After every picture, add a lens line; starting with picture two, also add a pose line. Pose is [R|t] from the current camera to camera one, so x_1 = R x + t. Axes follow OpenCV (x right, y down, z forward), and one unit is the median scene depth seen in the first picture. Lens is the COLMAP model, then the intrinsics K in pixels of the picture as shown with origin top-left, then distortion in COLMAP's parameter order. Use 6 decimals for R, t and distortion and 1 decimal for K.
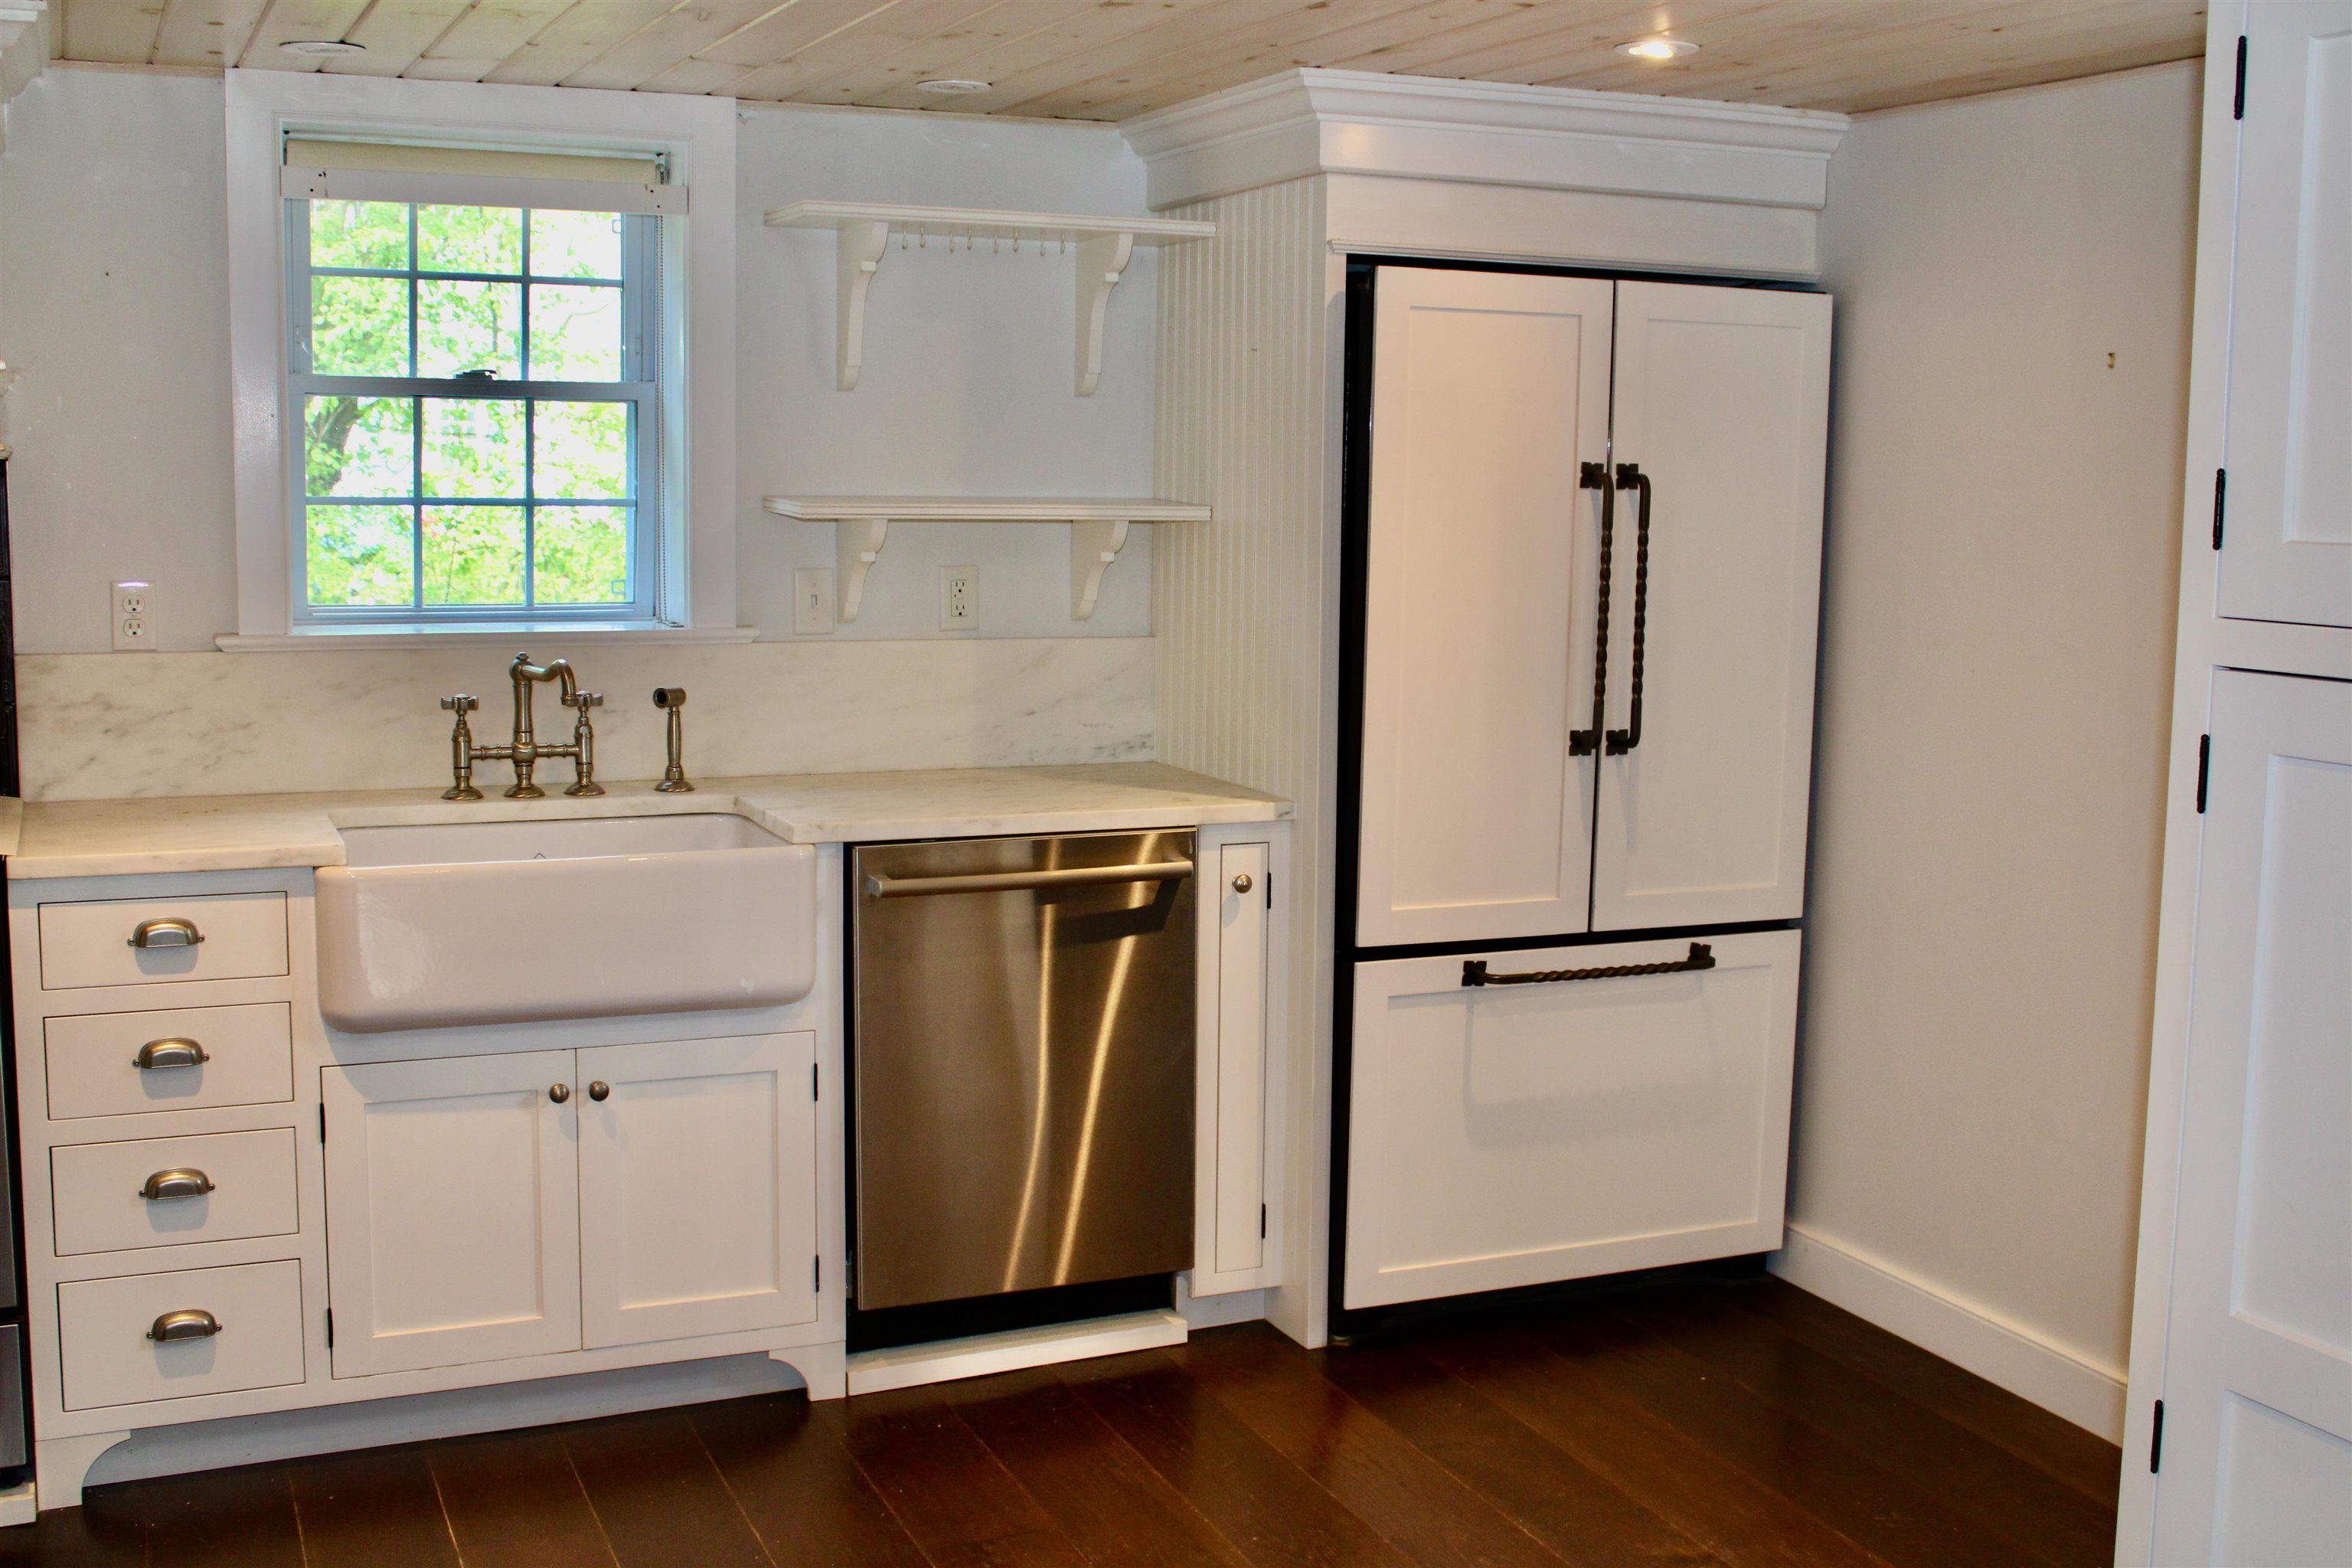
lens RADIAL K [[2519.4, 0, 1176.0], [0, 2519.4, 784.0], [0, 0, 1]] dist [-0.093925, 0.230534]
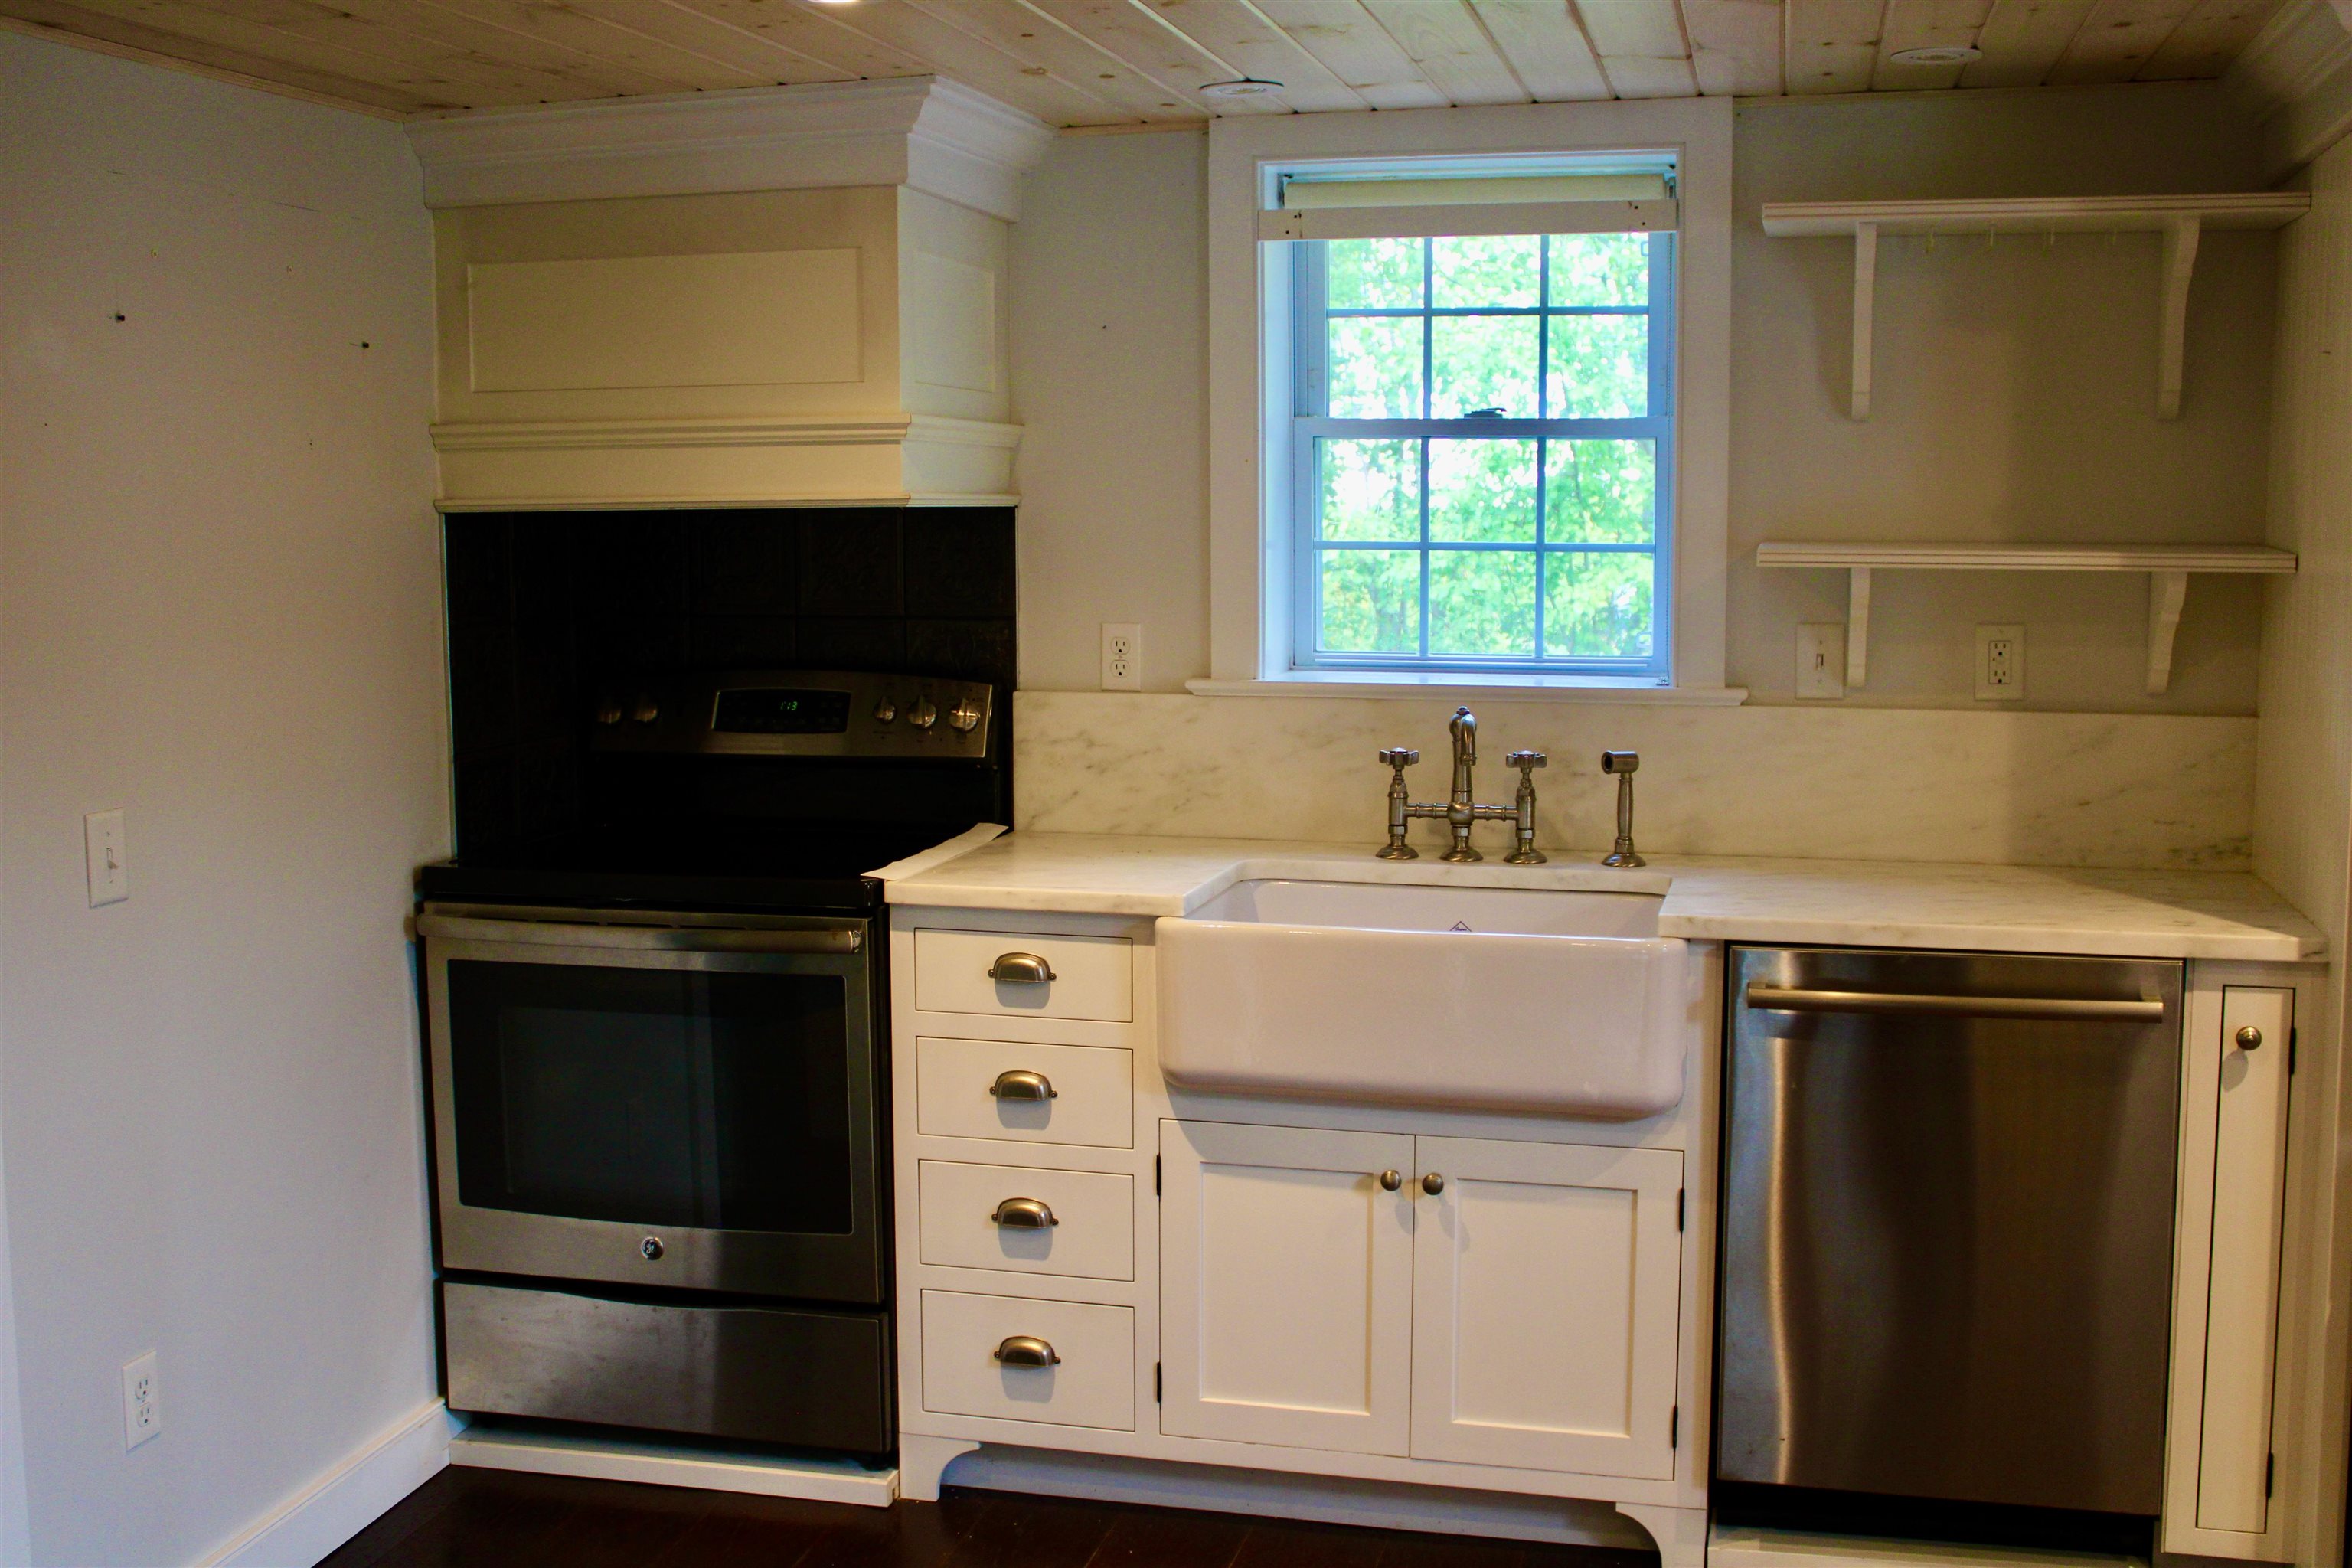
lens RADIAL K [[2519.4, 0, 1176.0], [0, 2519.4, 784.0], [0, 0, 1]] dist [-0.093925, 0.230534]
pose [[0.792856, 0.055729, -0.606855, 0.232496], [-0.065435, 0.997838, 0.006143, -0.022721], [0.605885, 0.034839, 0.794789, 0.187720]]
